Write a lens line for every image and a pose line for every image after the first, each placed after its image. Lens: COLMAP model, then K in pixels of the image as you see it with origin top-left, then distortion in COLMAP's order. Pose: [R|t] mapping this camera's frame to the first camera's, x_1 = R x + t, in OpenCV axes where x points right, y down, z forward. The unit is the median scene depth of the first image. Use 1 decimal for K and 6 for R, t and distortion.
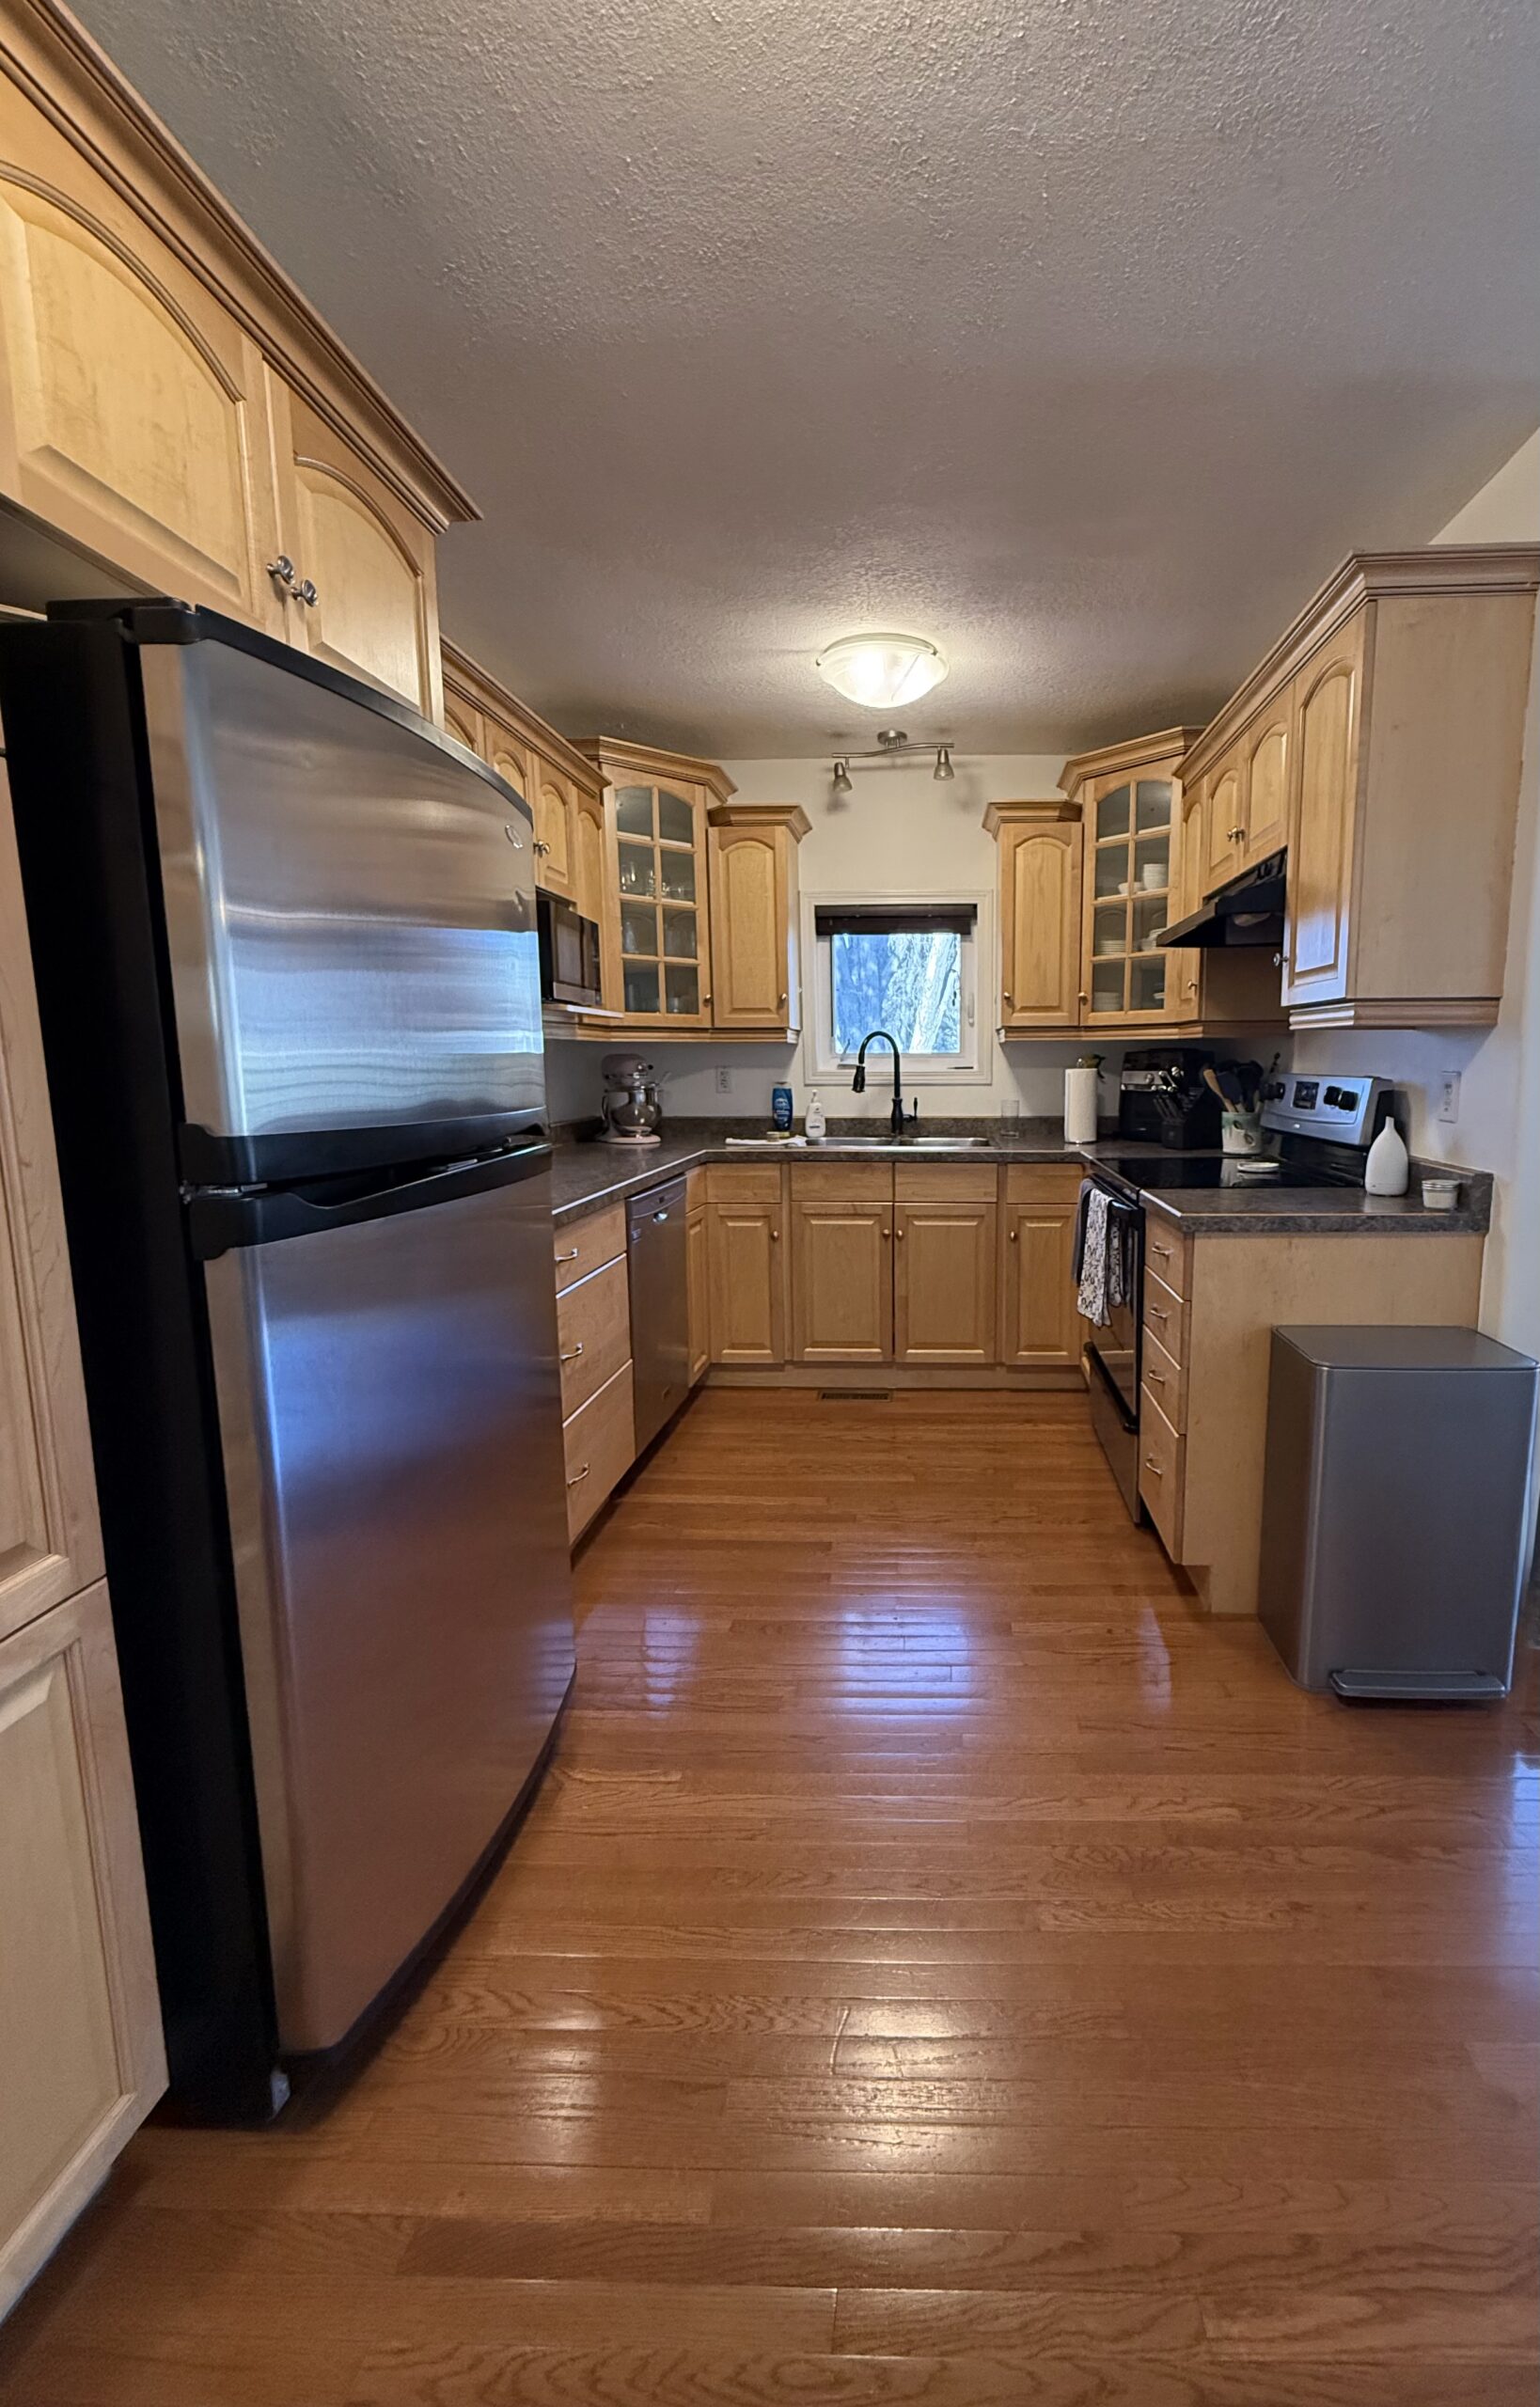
lens RADIAL K [[958.0, 0, 897.3], [0, 958.0, 1192.8], [0, 0, 1]] dist [0.001365, 0.000549]
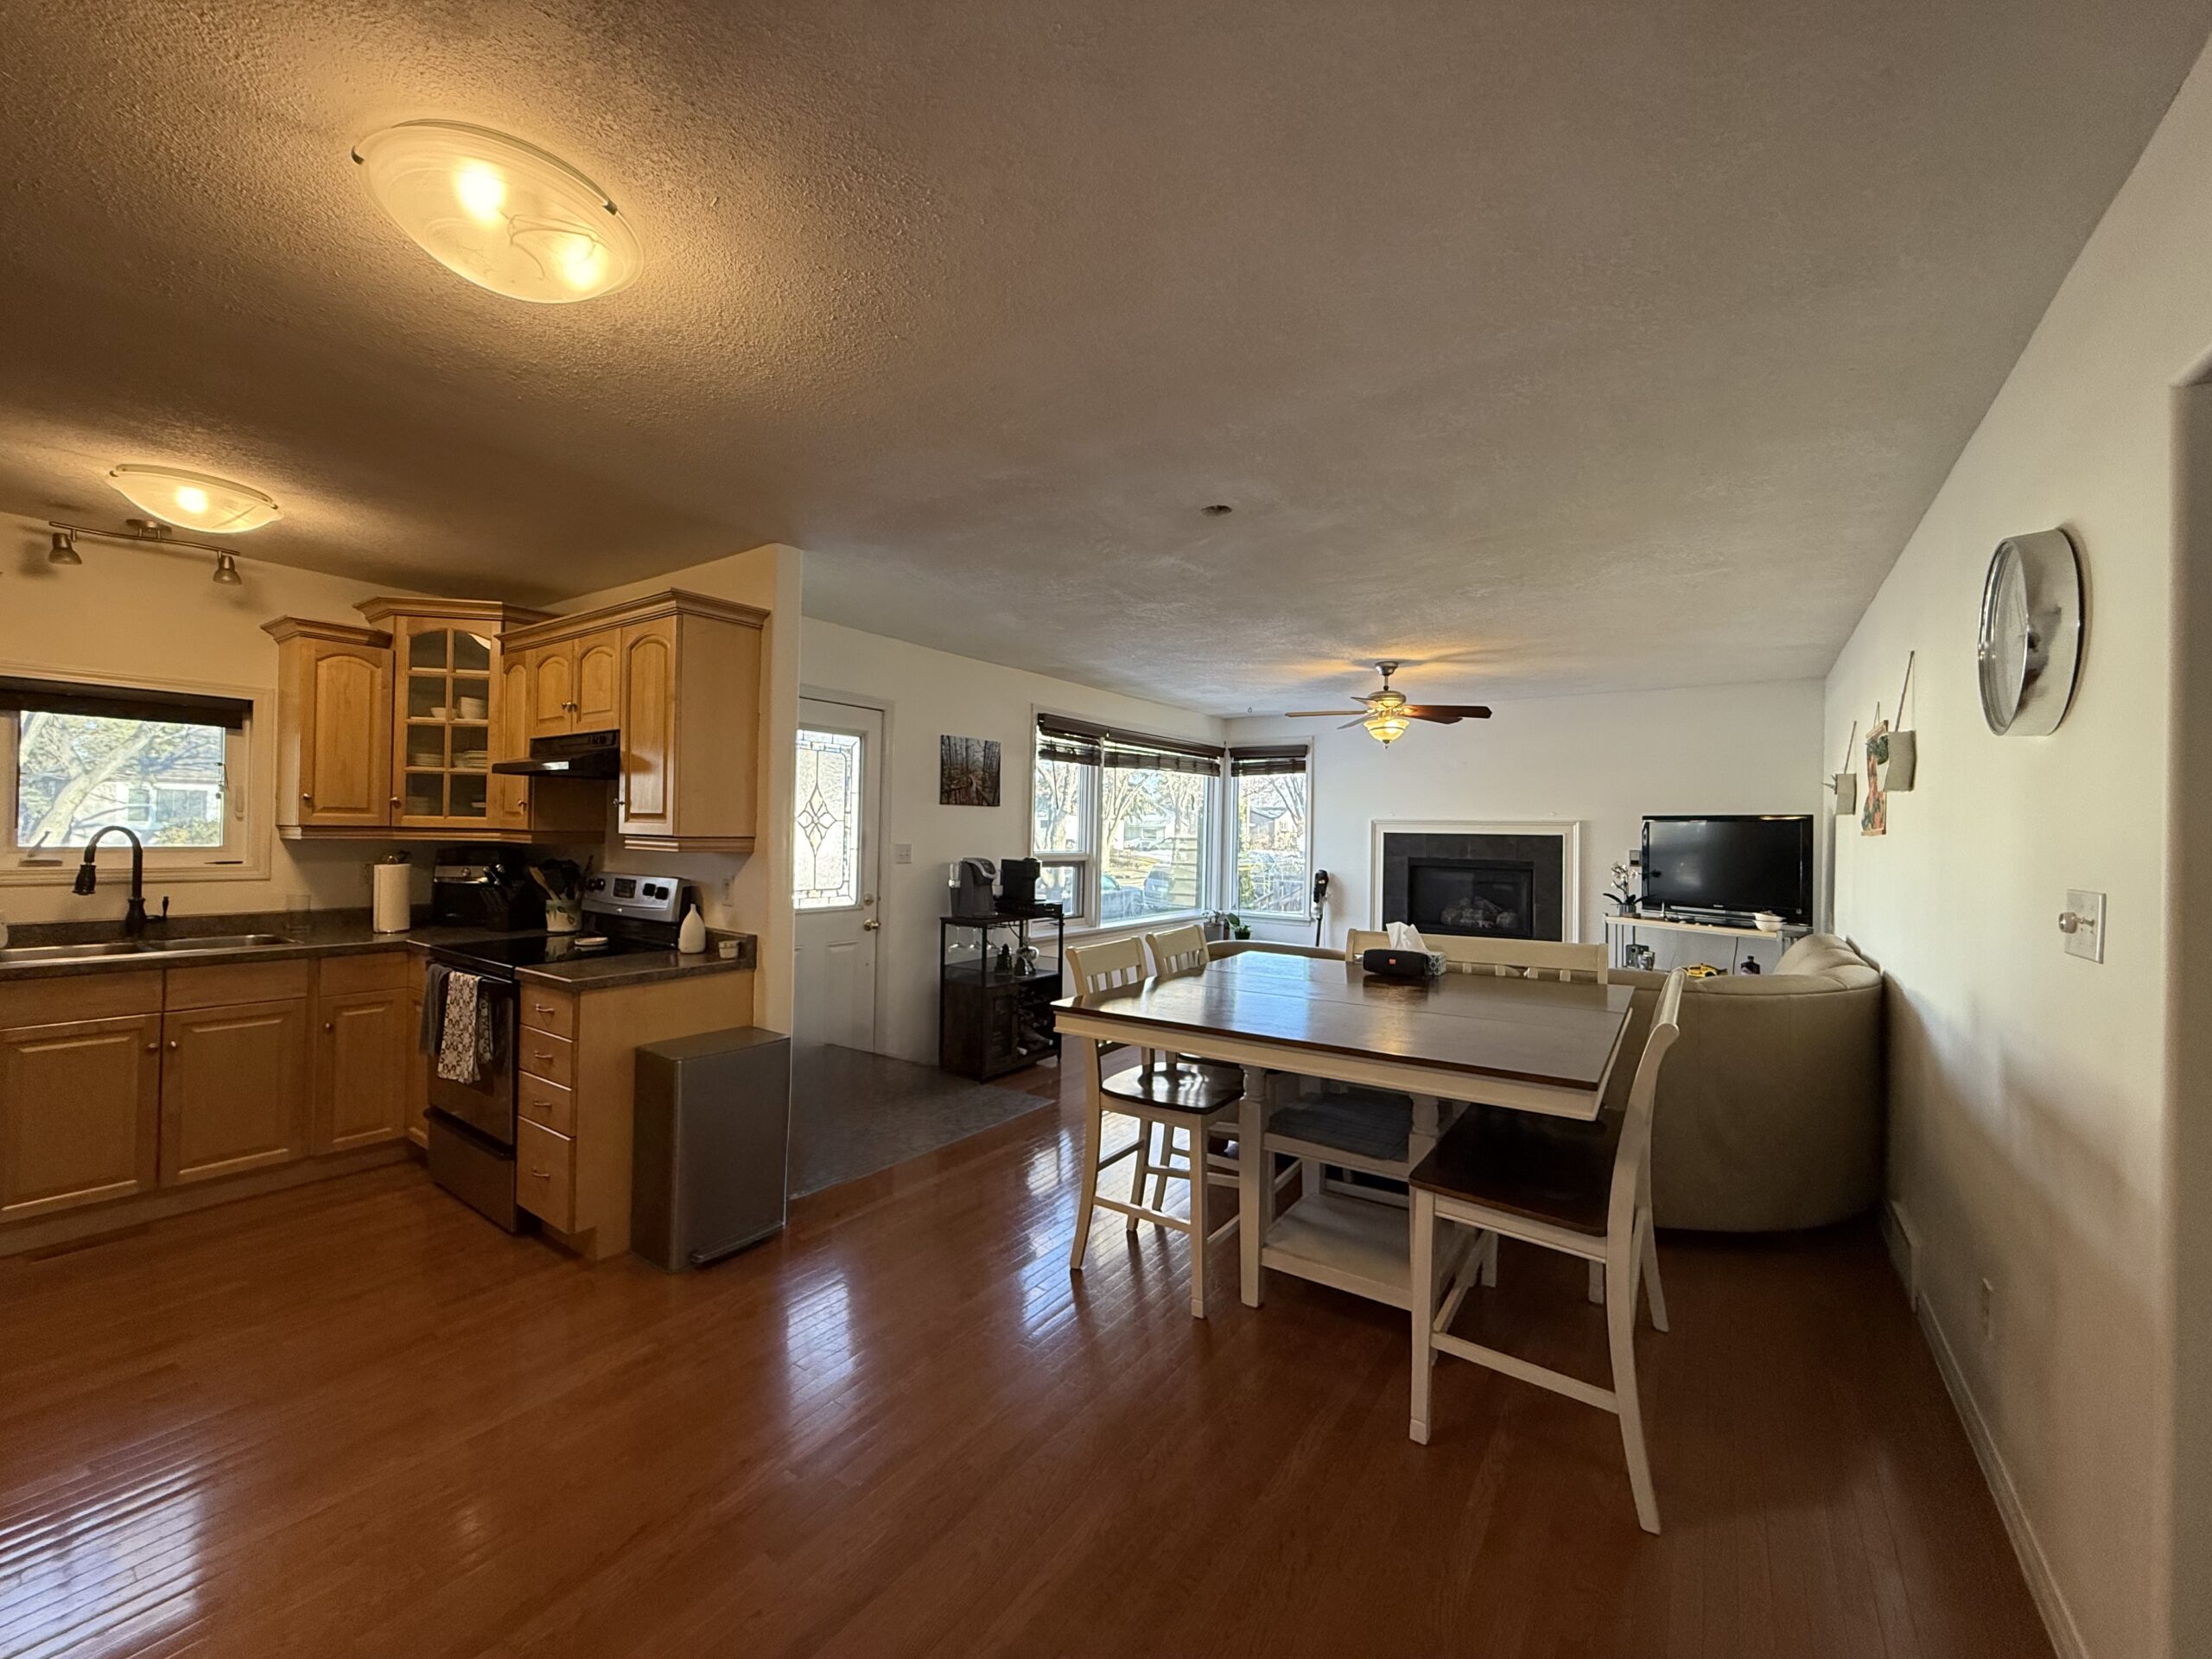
lens RADIAL K [[877.6, 0, 1102.4], [0, 877.6, 828.1], [0, 0, 1]] dist [-0.002729, 0.000554]
pose [[0.542580, 0.021307, 0.839734, -0.225893], [0.091662, 0.992207, -0.084402, -0.011725], [-0.834988, 0.122767, 0.536399, -0.242723]]
